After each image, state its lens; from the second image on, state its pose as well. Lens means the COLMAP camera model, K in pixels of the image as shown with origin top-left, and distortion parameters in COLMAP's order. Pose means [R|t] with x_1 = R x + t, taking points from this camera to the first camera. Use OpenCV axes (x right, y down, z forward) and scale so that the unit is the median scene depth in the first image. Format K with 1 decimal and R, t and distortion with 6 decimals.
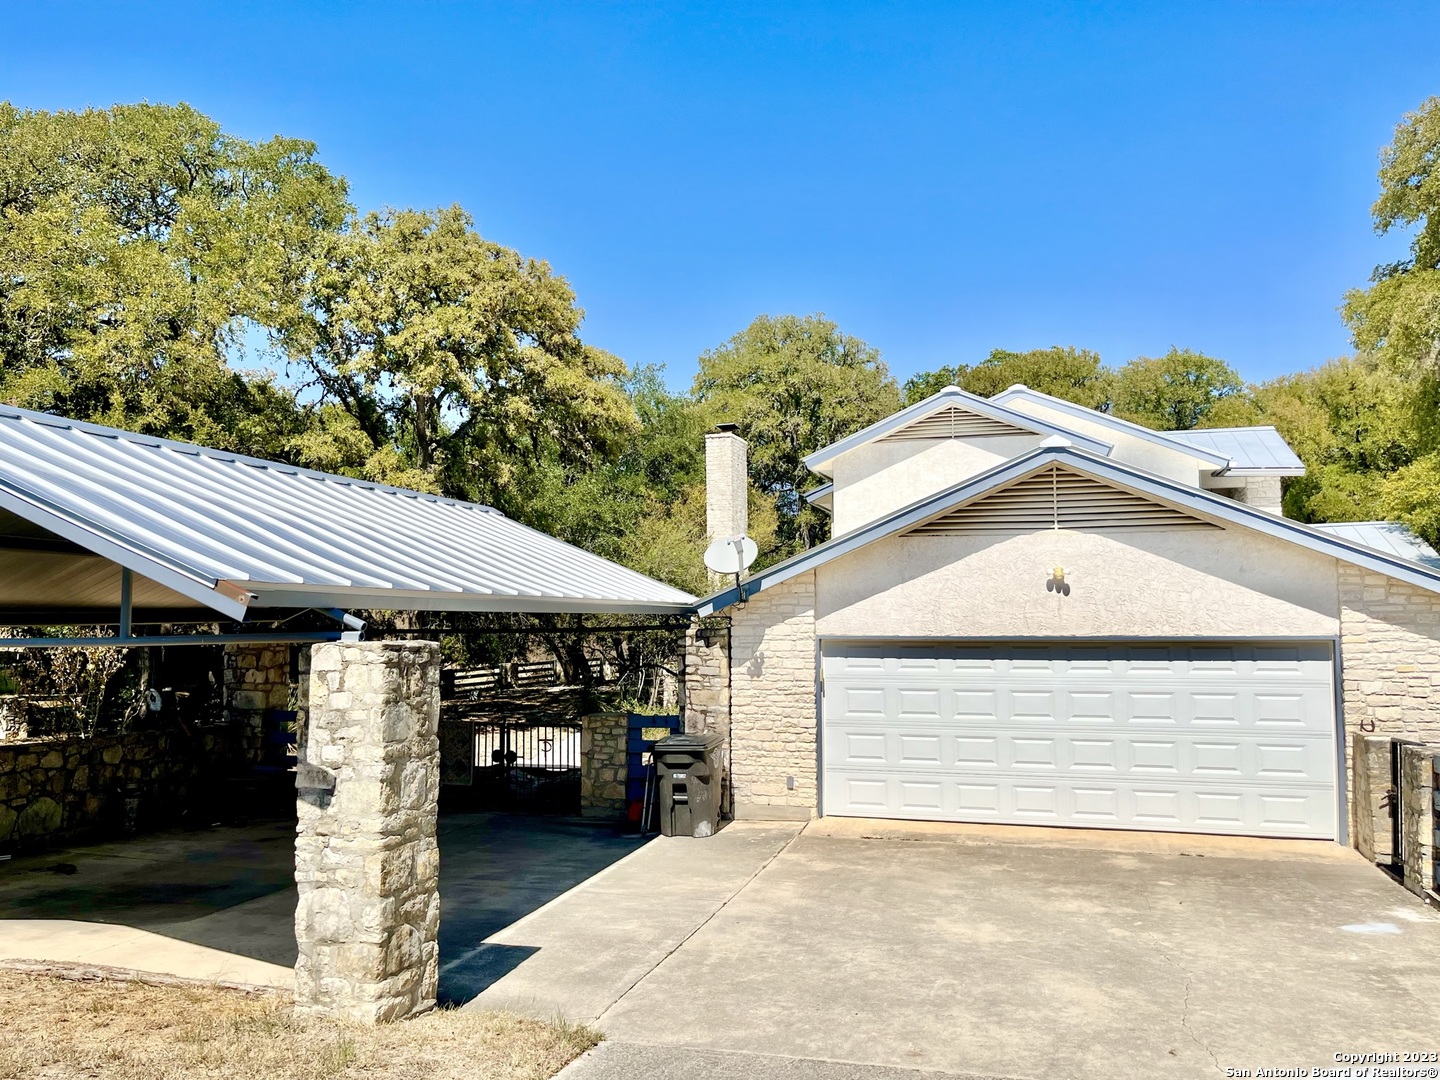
lens RADIAL K [[1098.6, 0, 720.0], [0, 1098.6, 540.0], [0, 0, 1]] dist [0.000342, -0.002164]
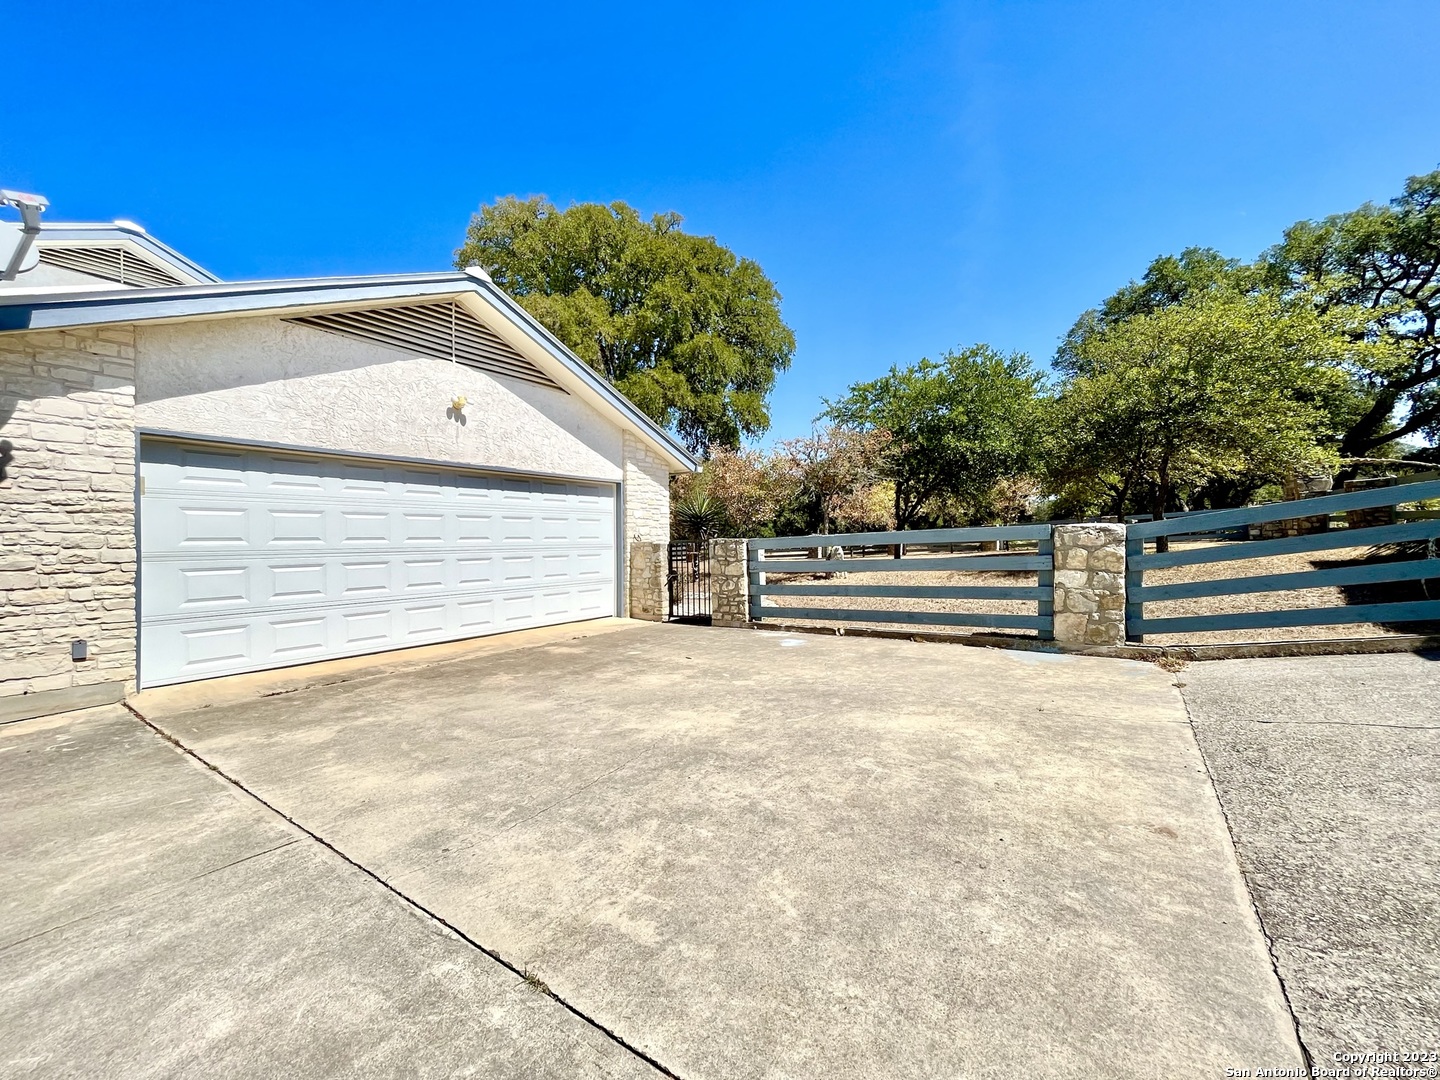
lens RADIAL K [[583.4, 0, 720.0], [0, 583.4, 540.0], [0, 0, 1]] dist [-0.002614, 0.000031]
pose [[0.320408, 0.000056, 0.947280, -0.151648], [-0.054893, 0.998321, 0.018508, 0.146036], [-0.945688, -0.057929, 0.319873, 0.609281]]
